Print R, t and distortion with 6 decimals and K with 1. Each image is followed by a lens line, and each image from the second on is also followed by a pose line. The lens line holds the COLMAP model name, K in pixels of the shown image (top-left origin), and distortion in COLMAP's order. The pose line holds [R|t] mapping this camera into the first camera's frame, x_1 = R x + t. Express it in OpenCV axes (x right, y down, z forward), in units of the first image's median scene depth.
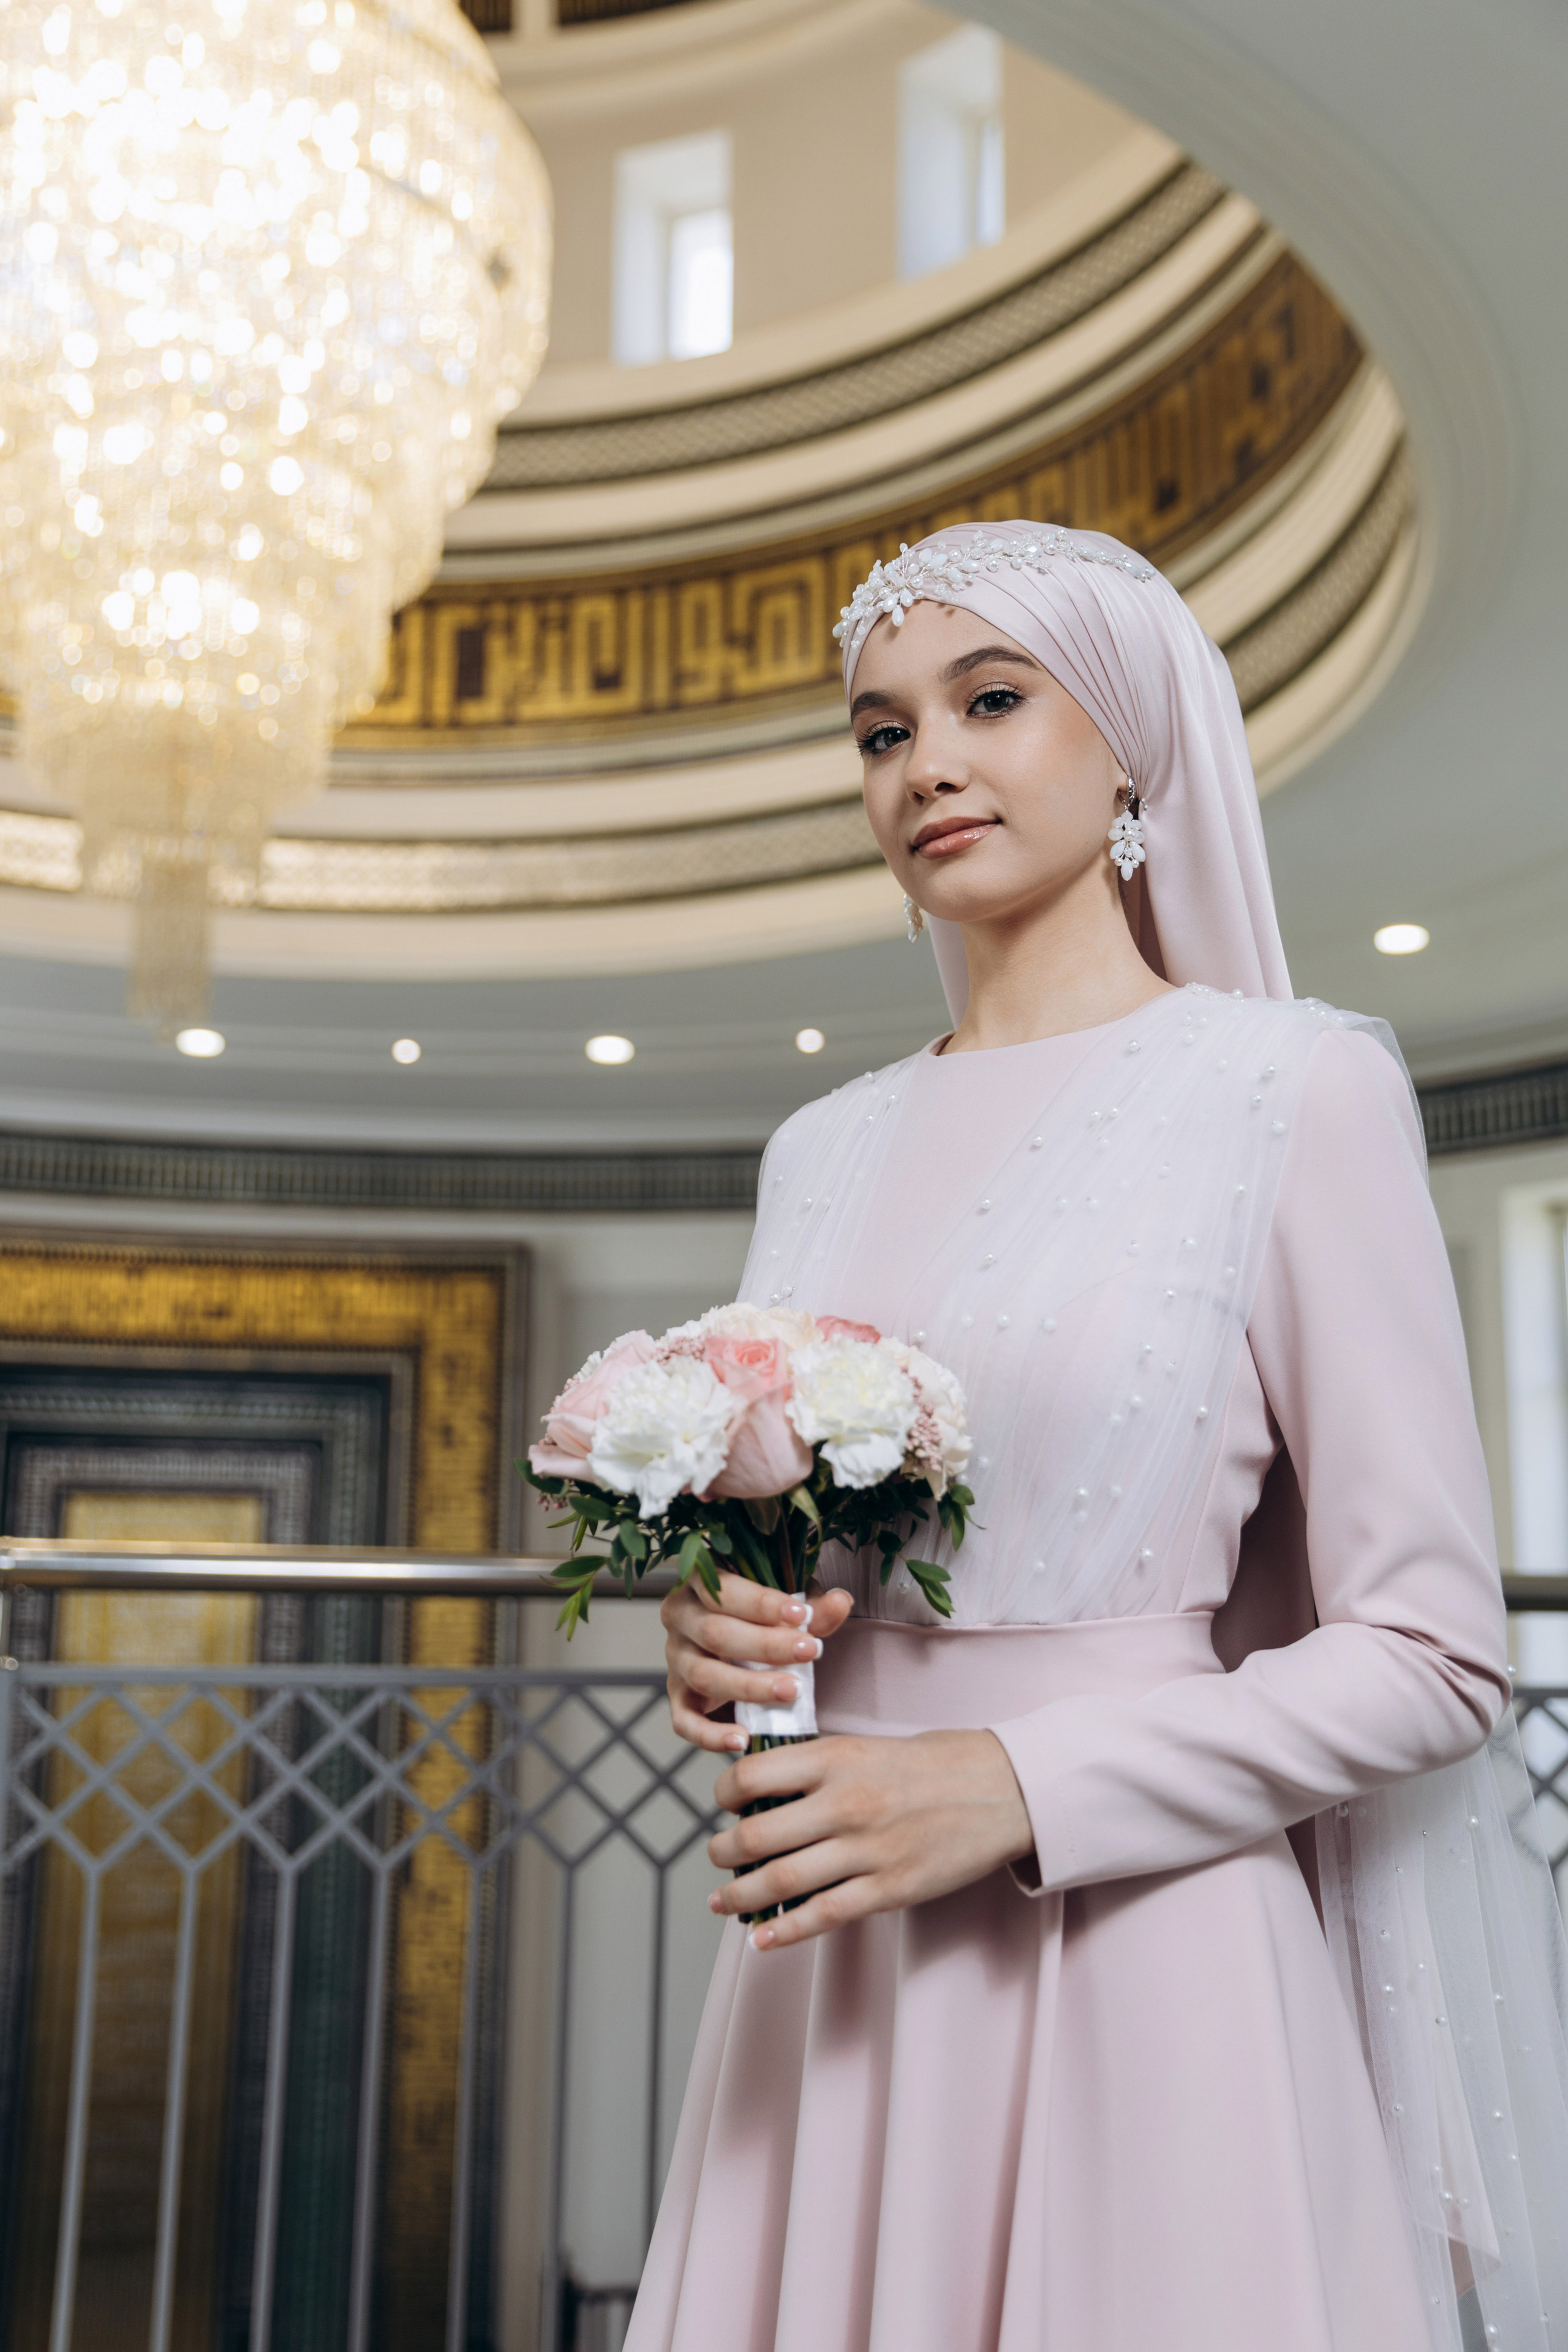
lens RADIAL K [[2469.4, 0, 777.7], [0, 2469.4, 1093.5], [0, 0, 1]] dist [0.058739, 0.004889]
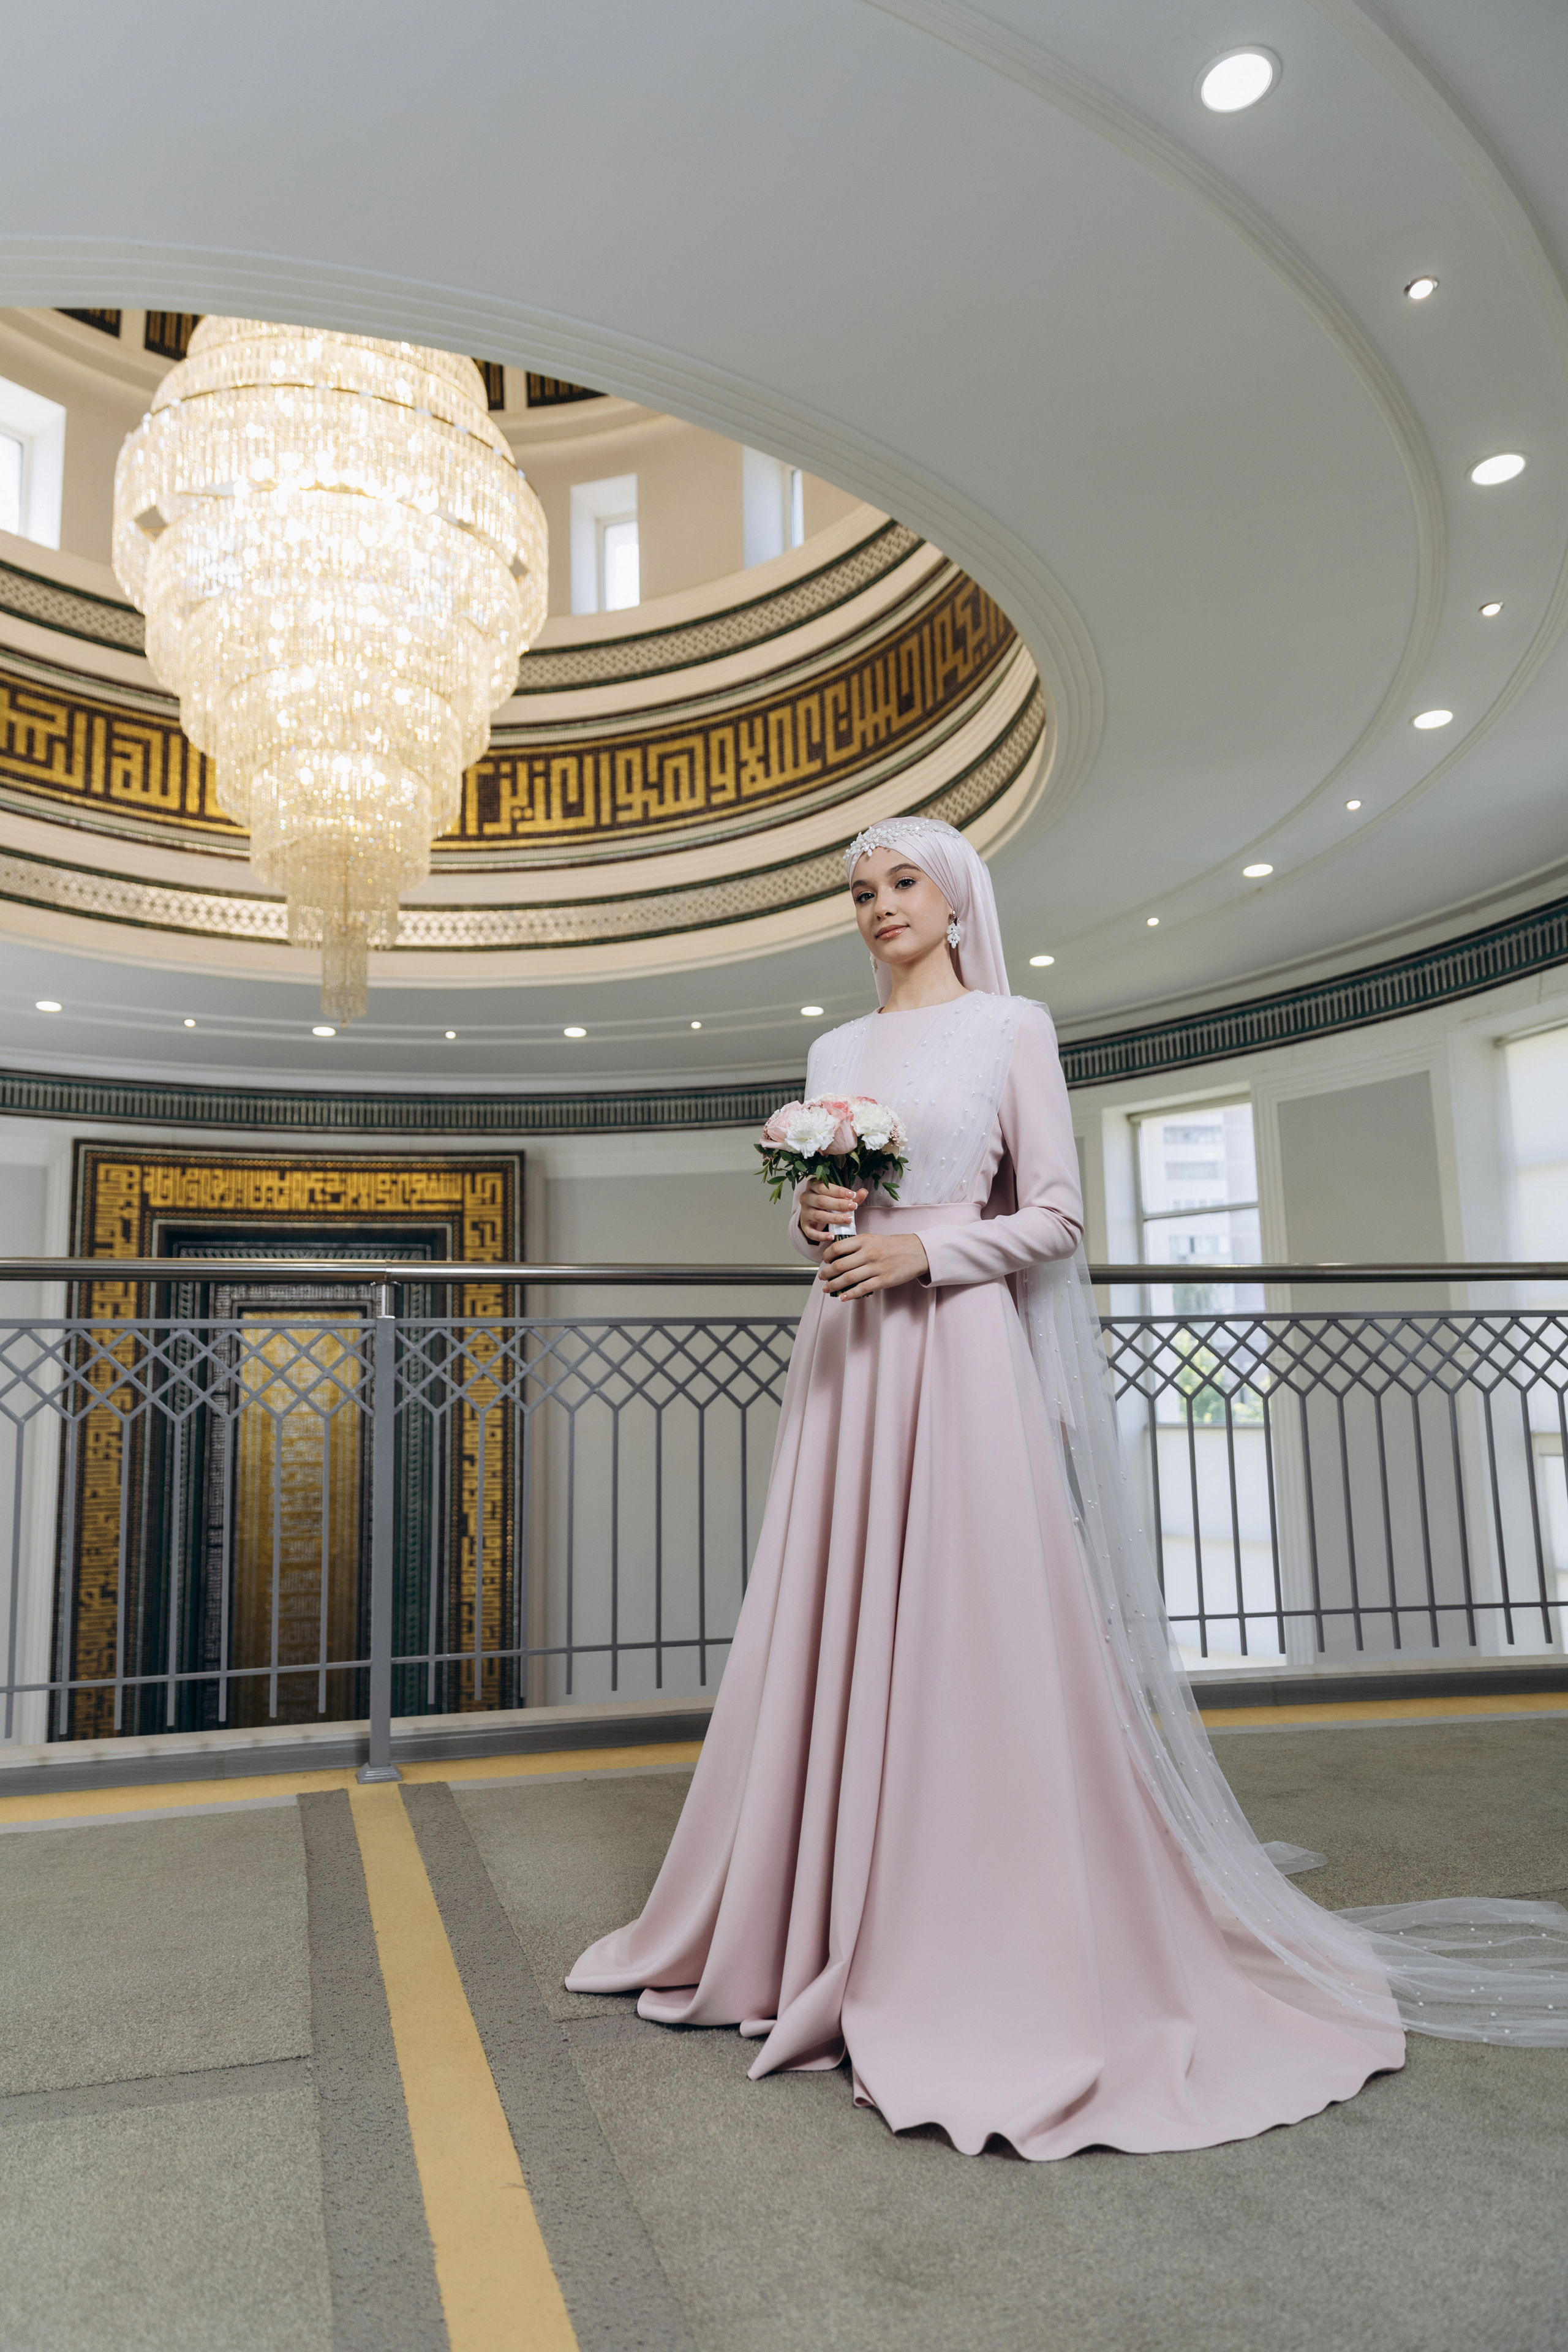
lens RADIAL K [[1572.9, 0, 784.0], [0, 1572.9, 1176.0], [0, 0, 1]] dist [-0.001596, -0.000413]
pose [[0.996277, -0.019443, 0.083990, -0.032295], [0.013375, 0.997299, 0.072216, 0.006682], [-0.085168, -0.070824, 0.993846, -0.123599]]
